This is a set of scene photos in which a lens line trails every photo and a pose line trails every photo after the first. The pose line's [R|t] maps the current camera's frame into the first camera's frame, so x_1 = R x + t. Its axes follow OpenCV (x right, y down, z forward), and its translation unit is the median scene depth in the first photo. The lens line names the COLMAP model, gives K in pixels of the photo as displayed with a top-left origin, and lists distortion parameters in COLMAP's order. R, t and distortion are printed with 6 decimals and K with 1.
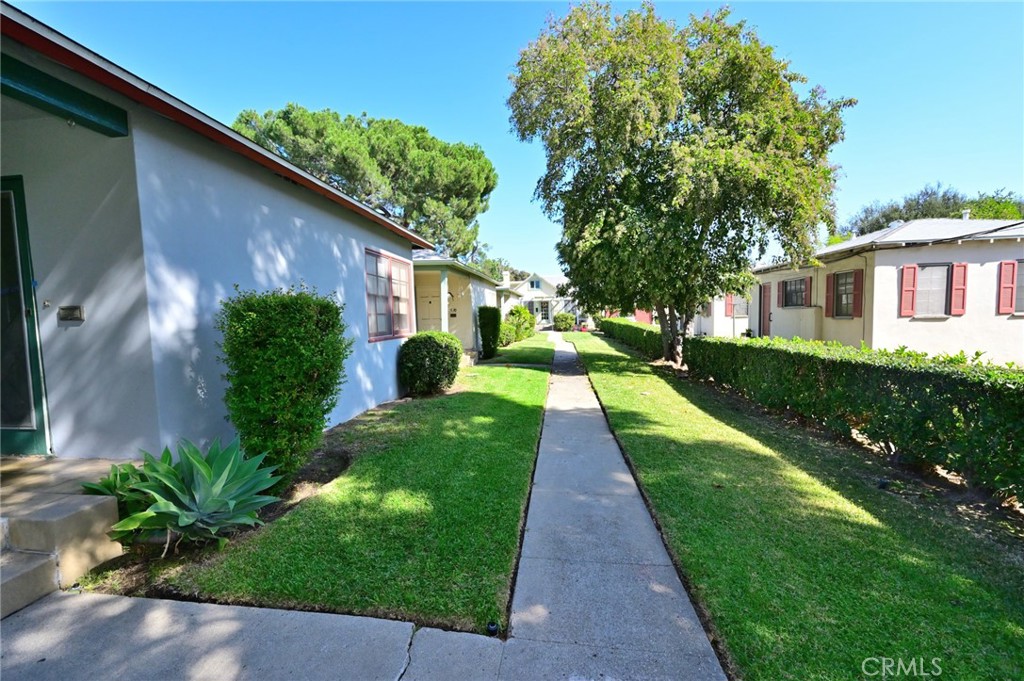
lens RADIAL K [[400.3, 0, 514.8], [0, 400.3, 340.9], [0, 0, 1]] dist [-0.000539, -0.000108]
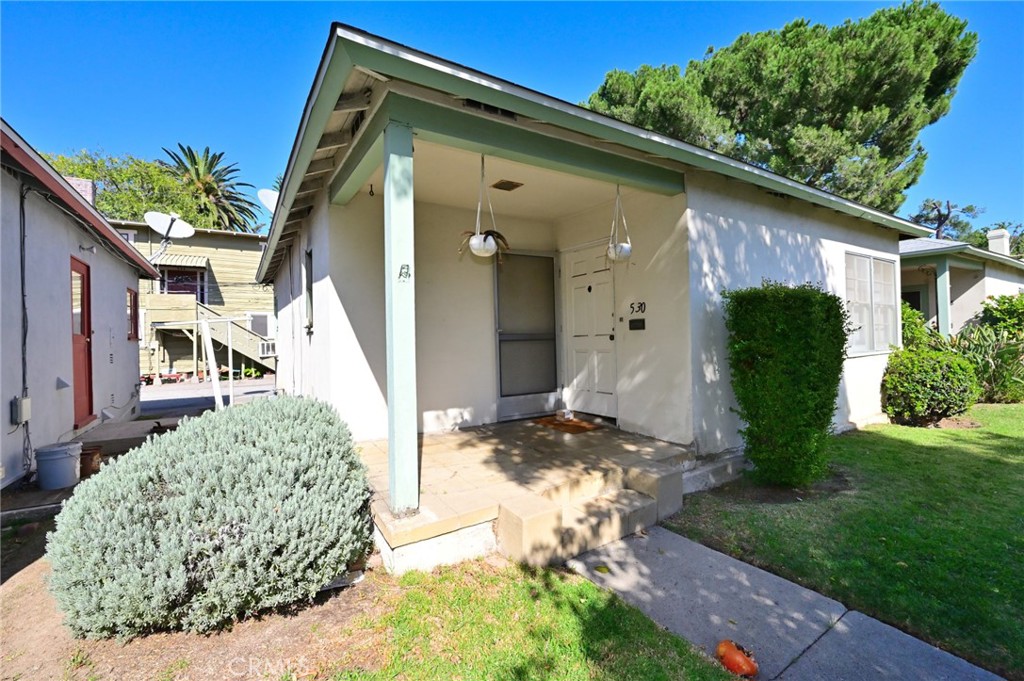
lens RADIAL K [[438.9, 0, 511.7], [0, 438.9, 338.5], [0, 0, 1]] dist [-0.000083, -0.000037]
pose [[0.632794, 0.010869, -0.774244, 0.086697], [-0.041784, 0.998924, -0.020128, -0.076285], [0.773192, 0.045088, 0.632567, 1.285662]]
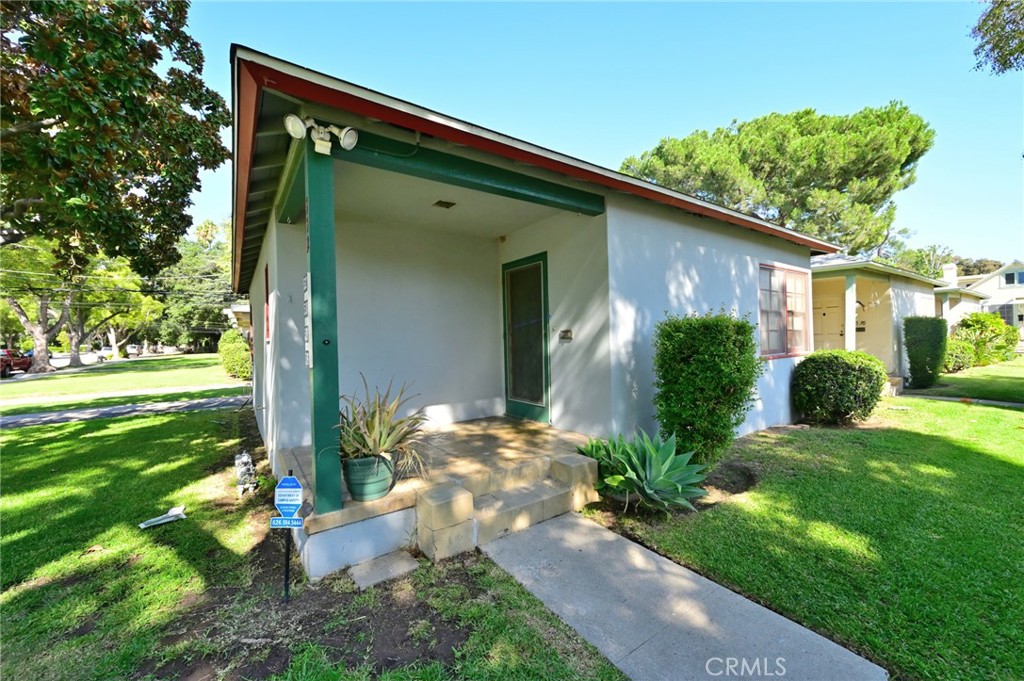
lens RADIAL K [[400.3, 0, 514.8], [0, 400.3, 340.9], [0, 0, 1]] dist [-0.000539, -0.000108]
pose [[0.666950, 0.007844, -0.745062, -0.036162], [-0.034751, 0.999184, -0.020588, -0.002173], [0.744292, 0.039623, 0.666678, -0.072986]]
